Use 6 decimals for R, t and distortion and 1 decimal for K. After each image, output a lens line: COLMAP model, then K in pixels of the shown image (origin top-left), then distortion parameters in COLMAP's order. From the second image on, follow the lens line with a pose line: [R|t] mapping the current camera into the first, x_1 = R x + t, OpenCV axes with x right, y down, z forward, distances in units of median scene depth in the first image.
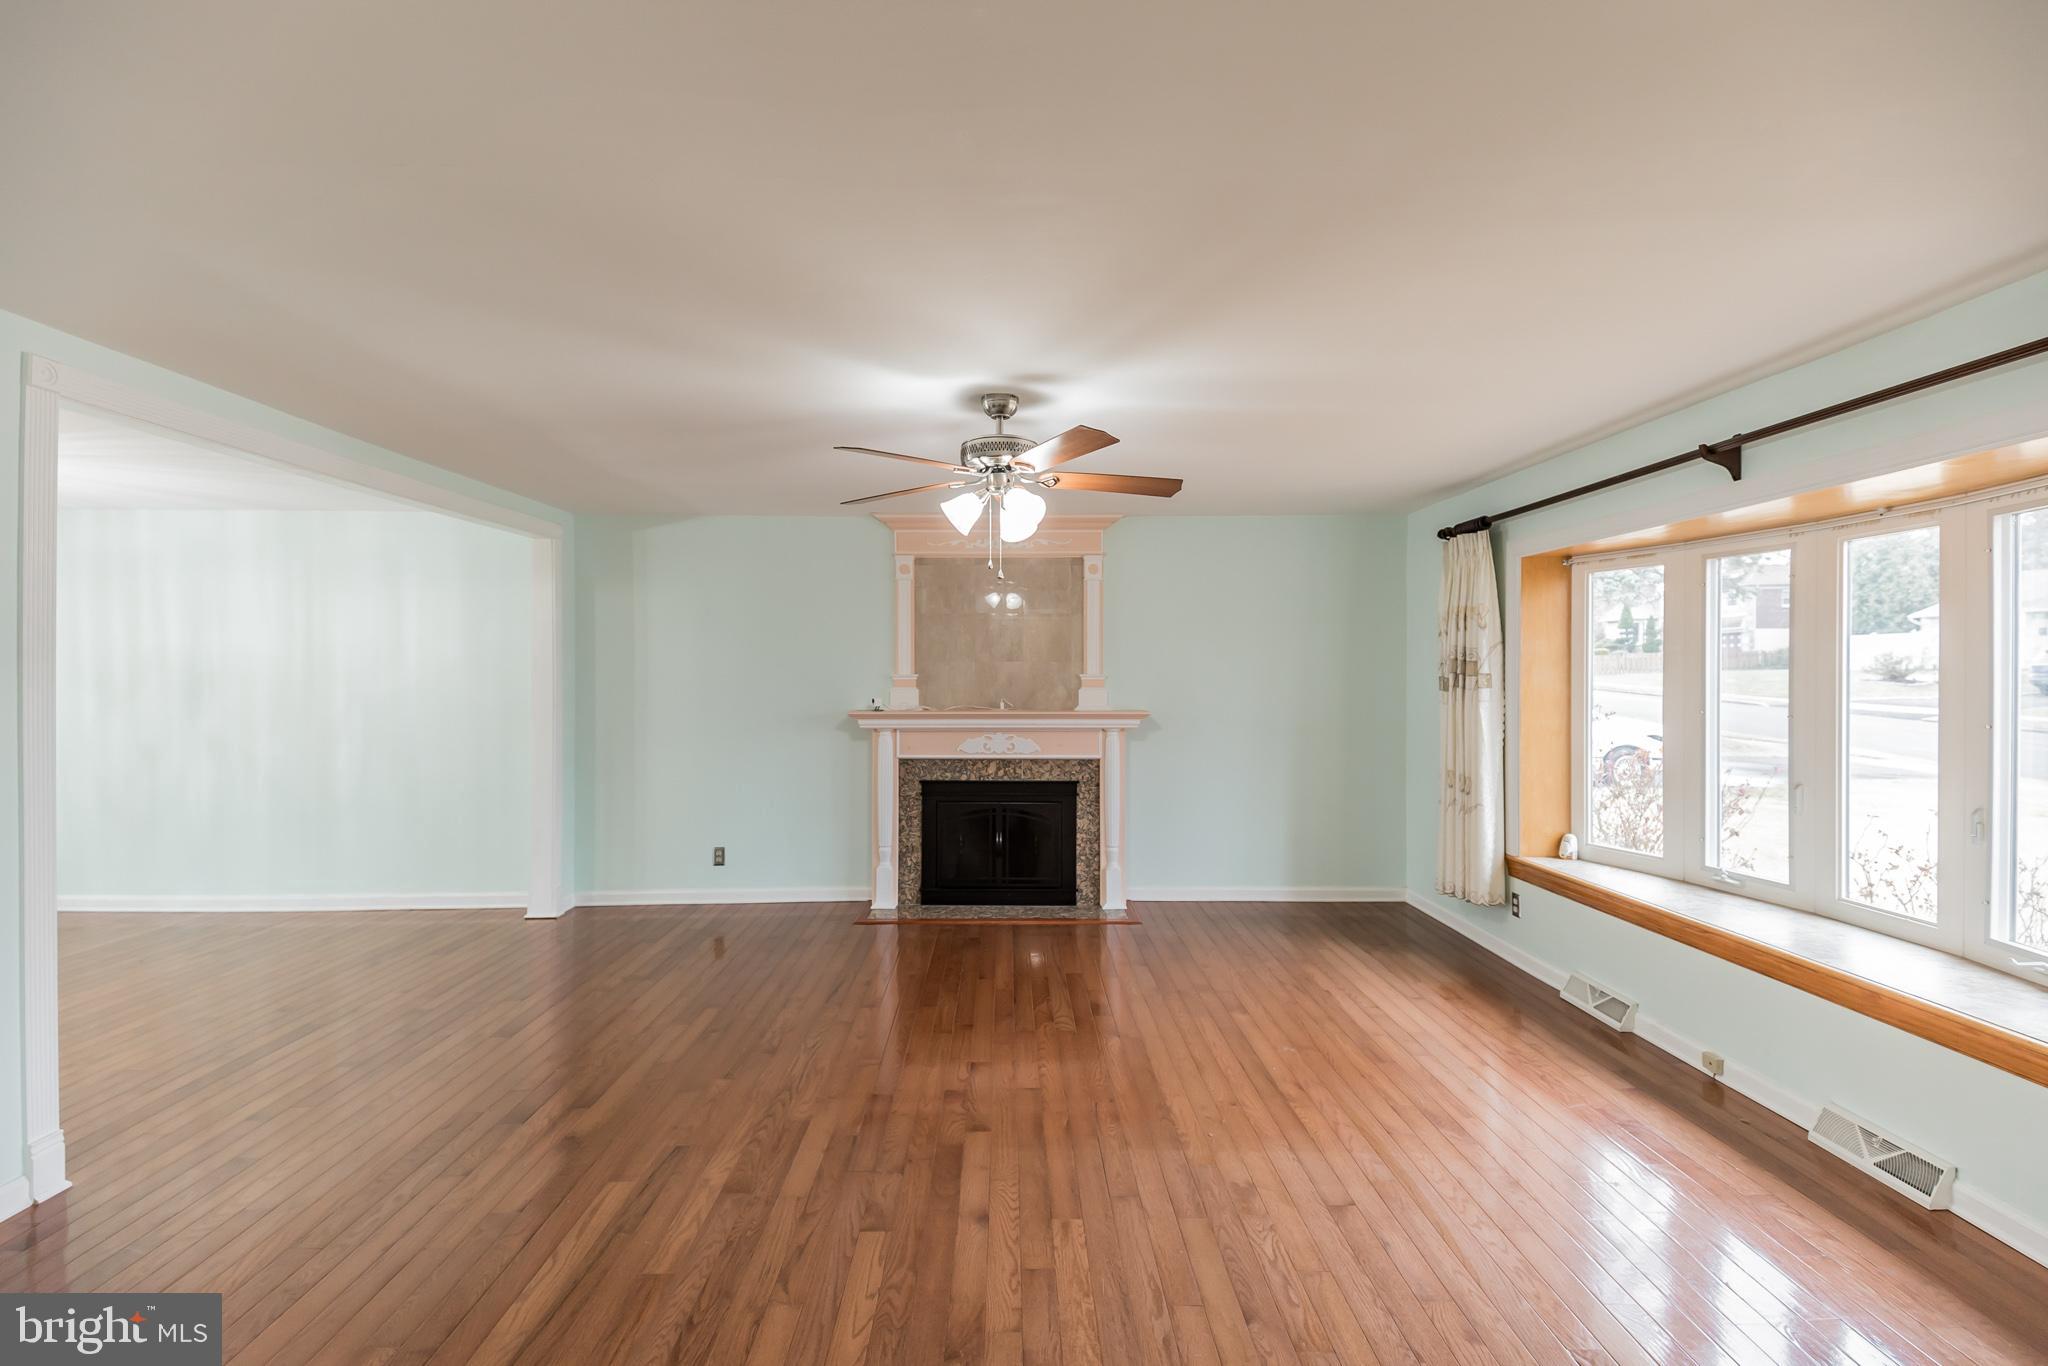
lens RADIAL K [[886.1, 0, 1017.8], [0, 886.1, 695.9], [0, 0, 1]] dist [0.071006, -0.000056]
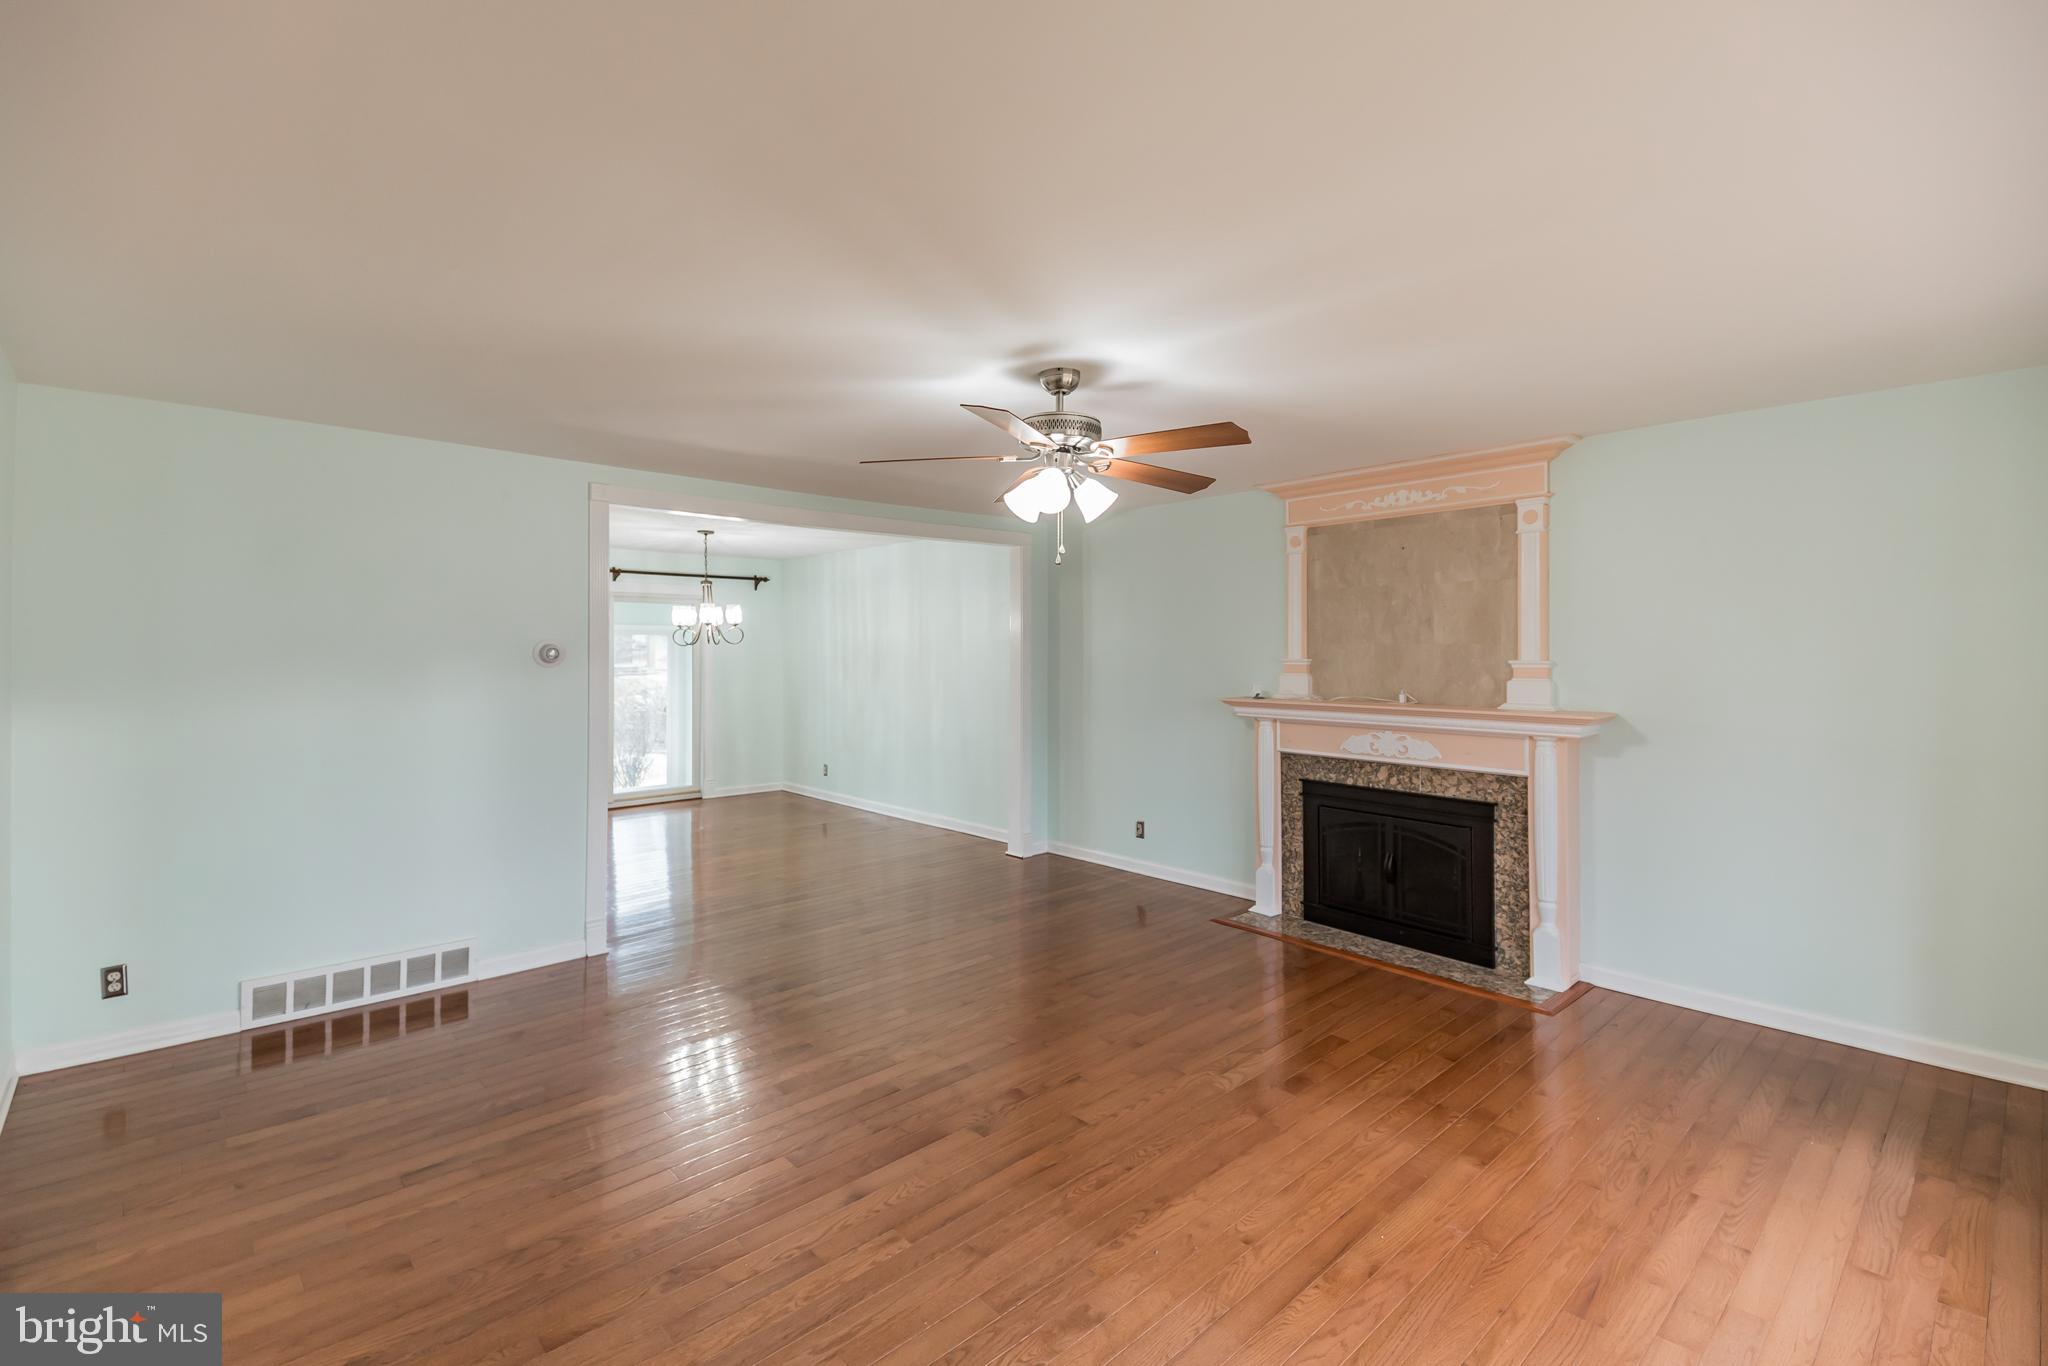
lens RADIAL K [[895.2, 0, 1024.5], [0, 895.2, 669.9], [0, 0, 1]] dist [0.087097, -0.049307]
pose [[0.674721, 0.016515, -0.737888, 0.366593], [-0.017479, 0.999827, 0.006394, -0.014533], [0.737866, 0.008584, 0.674893, 0.185146]]
